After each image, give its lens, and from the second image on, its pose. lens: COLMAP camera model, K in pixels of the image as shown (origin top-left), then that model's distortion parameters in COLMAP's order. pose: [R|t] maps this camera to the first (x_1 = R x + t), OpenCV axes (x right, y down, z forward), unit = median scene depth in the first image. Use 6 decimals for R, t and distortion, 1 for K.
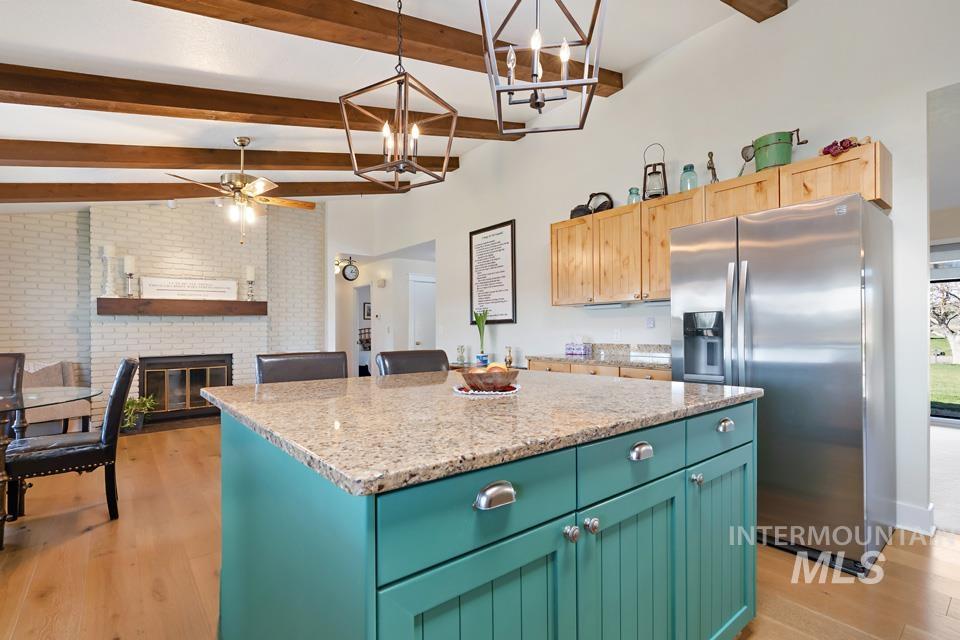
lens RADIAL K [[434.2, 0, 519.2], [0, 434.2, 328.3], [0, 0, 1]] dist [-0.016875, 0.009246]
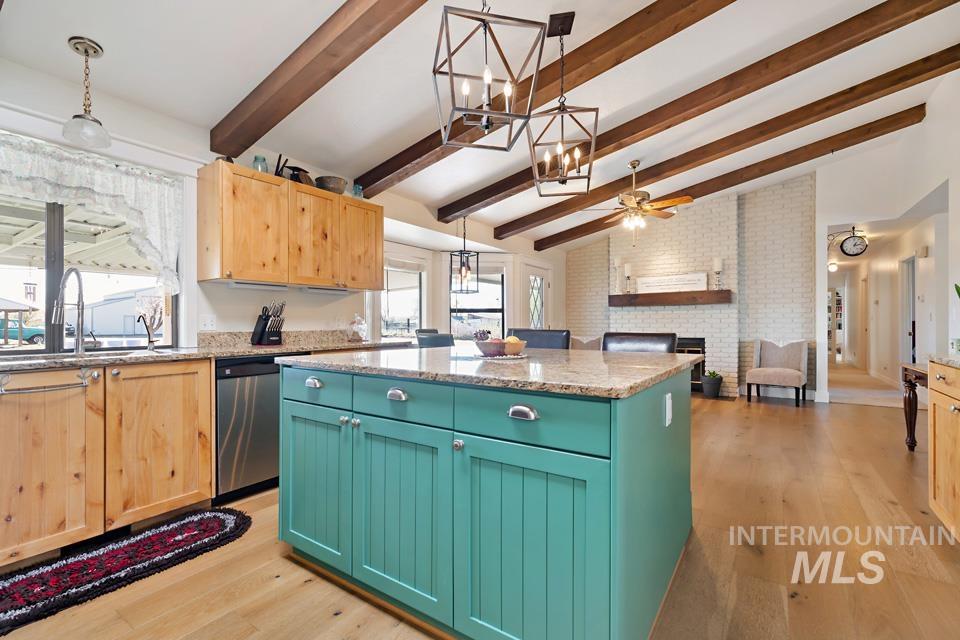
lens RADIAL K [[434.2, 0, 480.6], [0, 434.2, 323.6], [0, 0, 1]] dist [-0.016875, 0.009246]
pose [[0.271981, 0.009875, -0.962252, 0.277836], [0.004116, 0.999926, 0.011425, 0.006419], [0.962294, -0.007068, 0.271921, 0.144403]]
